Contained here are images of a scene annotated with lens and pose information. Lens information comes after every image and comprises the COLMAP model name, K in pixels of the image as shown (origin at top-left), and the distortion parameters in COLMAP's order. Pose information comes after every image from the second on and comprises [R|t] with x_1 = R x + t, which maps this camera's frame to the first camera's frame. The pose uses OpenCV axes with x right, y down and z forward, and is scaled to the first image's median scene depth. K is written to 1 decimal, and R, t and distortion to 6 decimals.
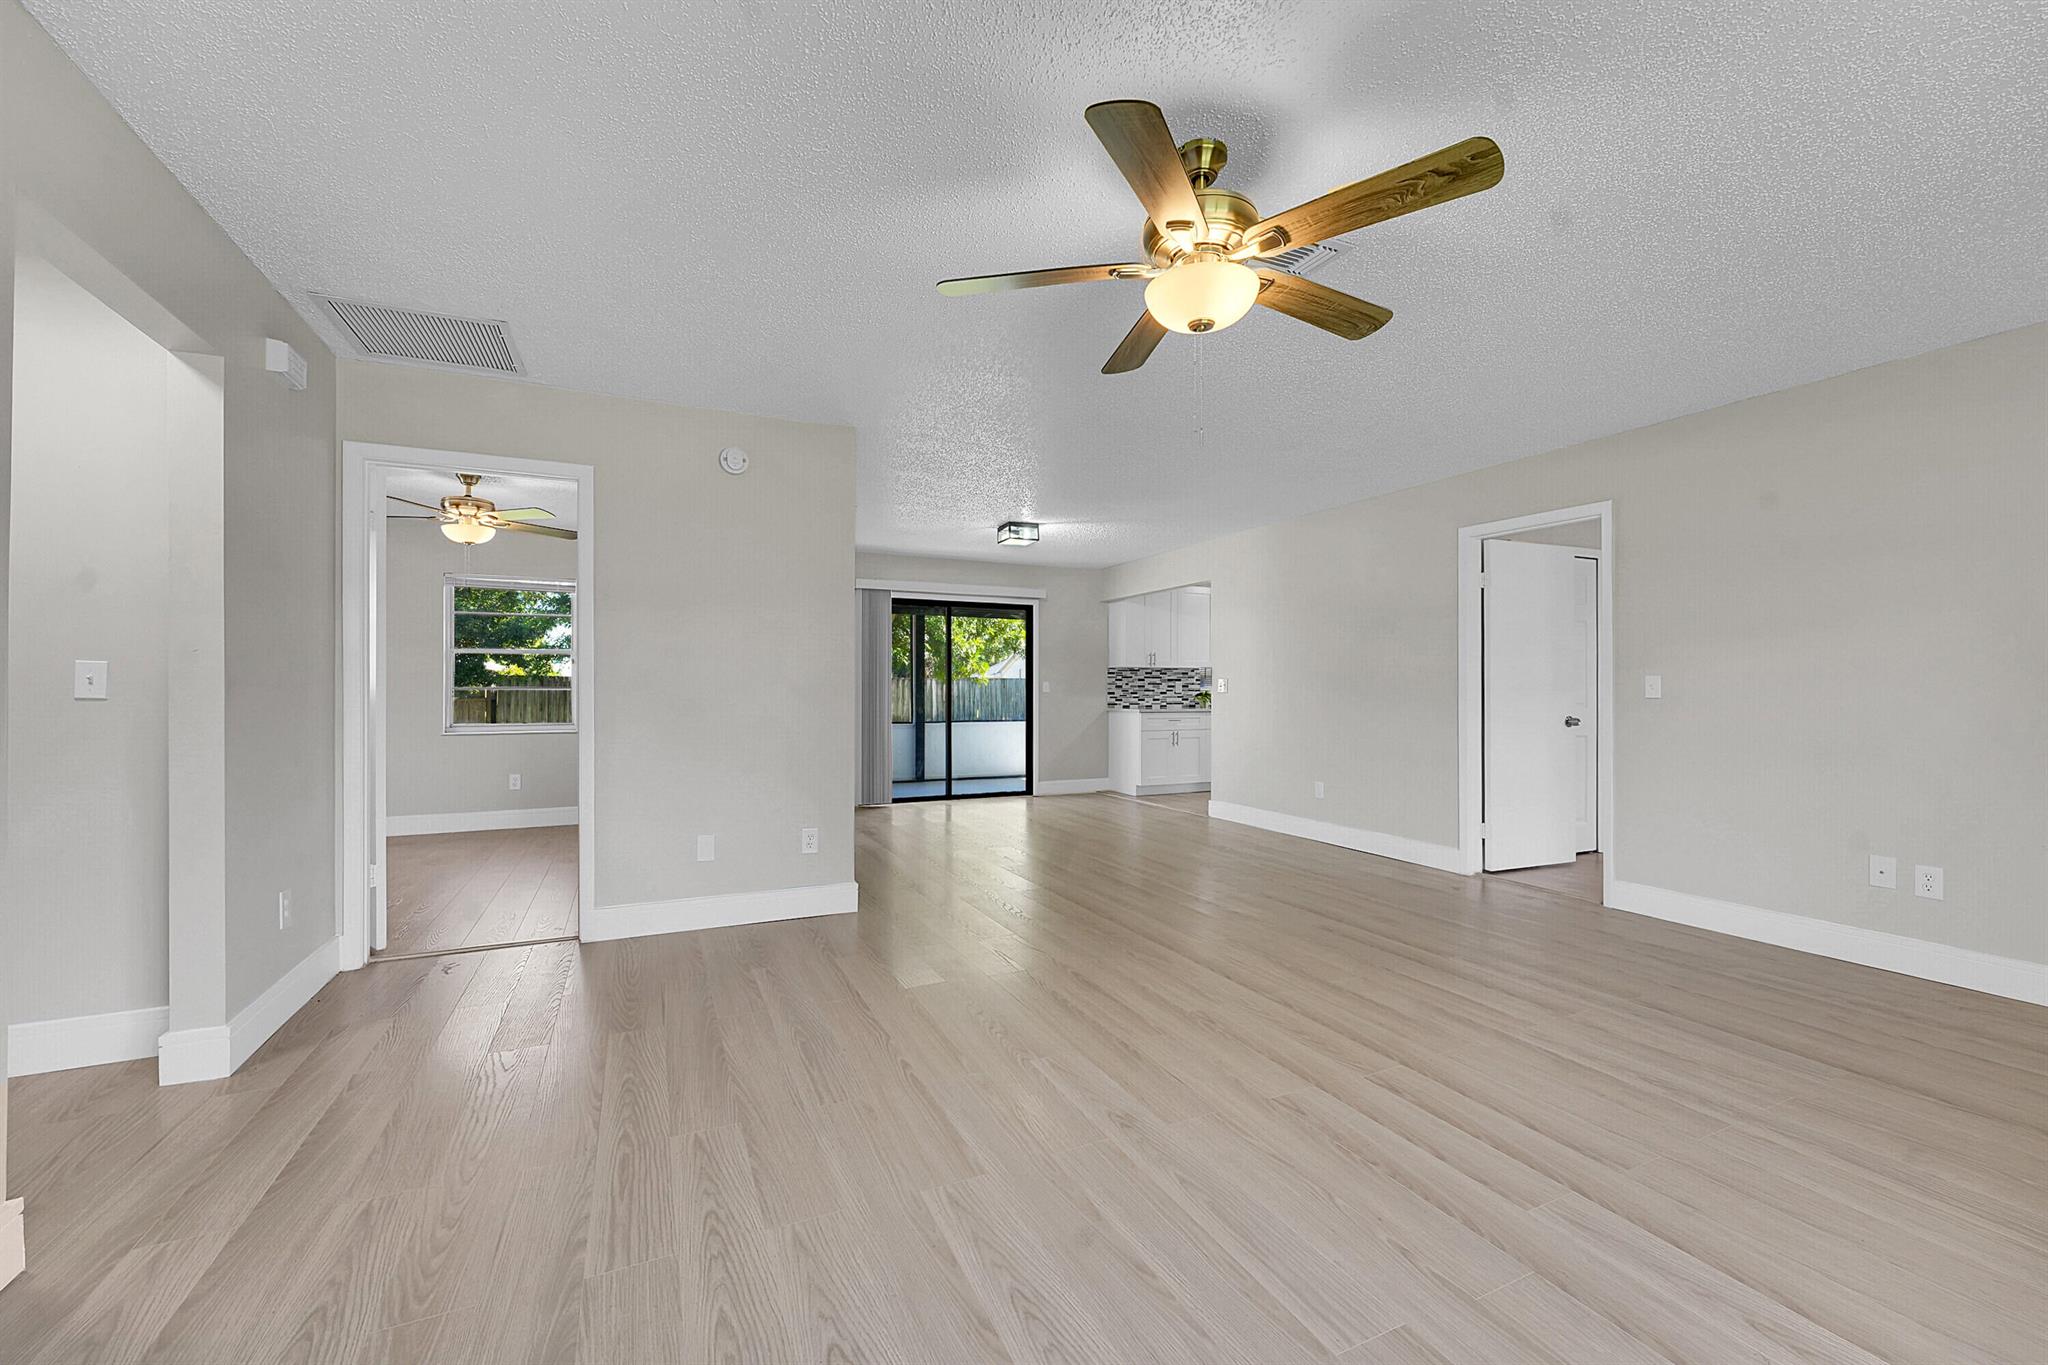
lens RADIAL K [[826.8, 0, 1024.0], [0, 826.8, 682.5], [0, 0, 1]] dist [-0.007118, -0.000295]
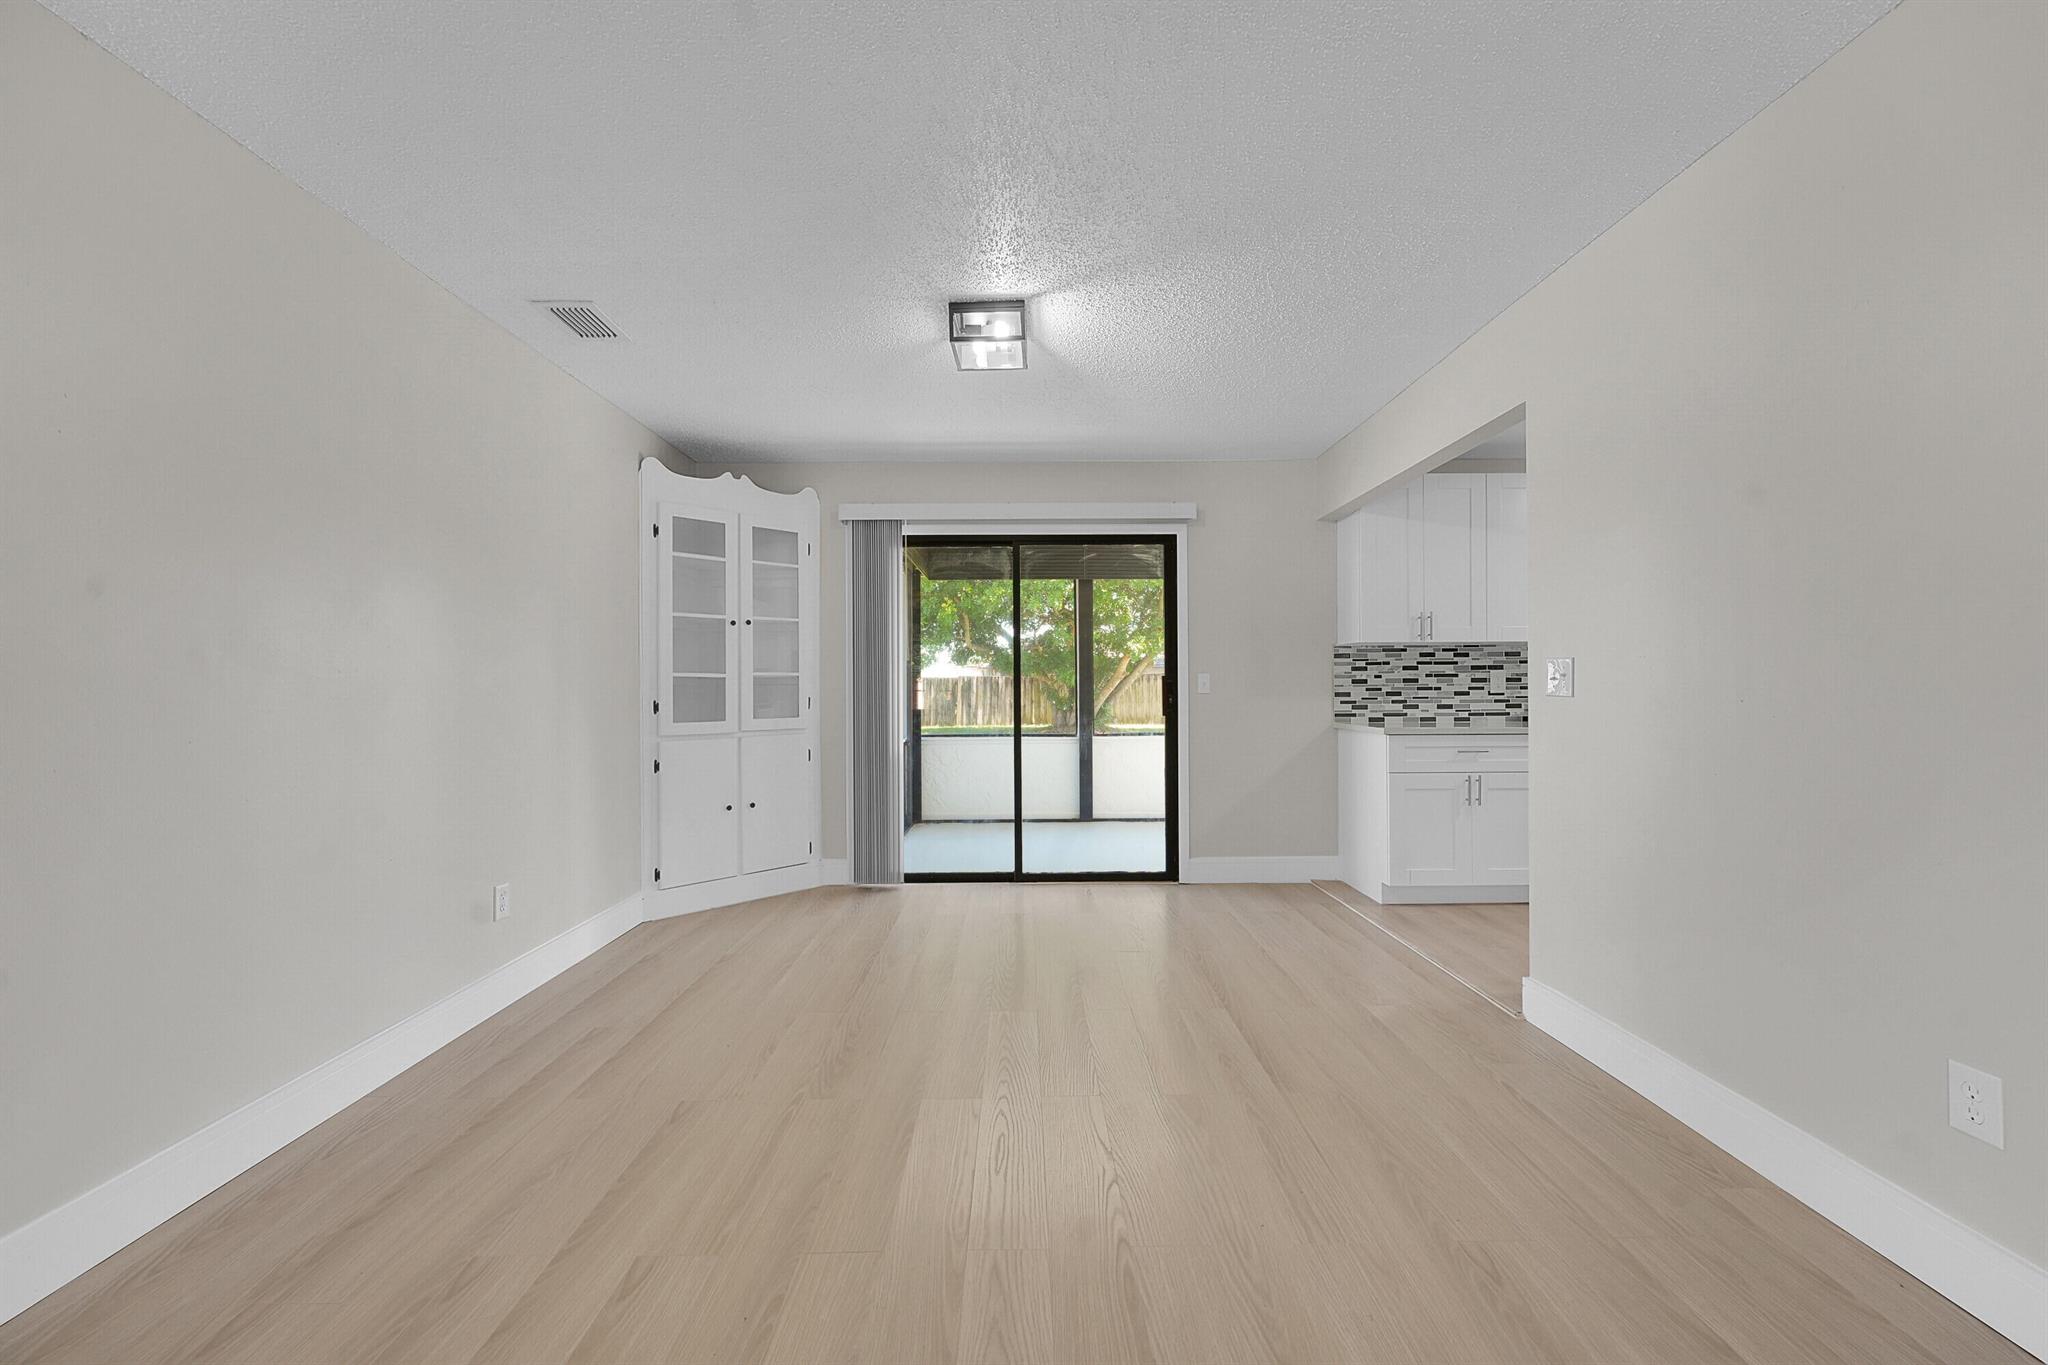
lens RADIAL K [[807.6, 0, 1024.0], [0, 807.6, 682.5], [0, 0, 1]] dist [-0.003085, -0.000132]
pose [[0.906945, -0.007025, -0.421190, 0.146089], [0.009550, 0.999947, 0.003886, 0.001792], [0.421141, -0.007546, 0.906964, 0.479555]]
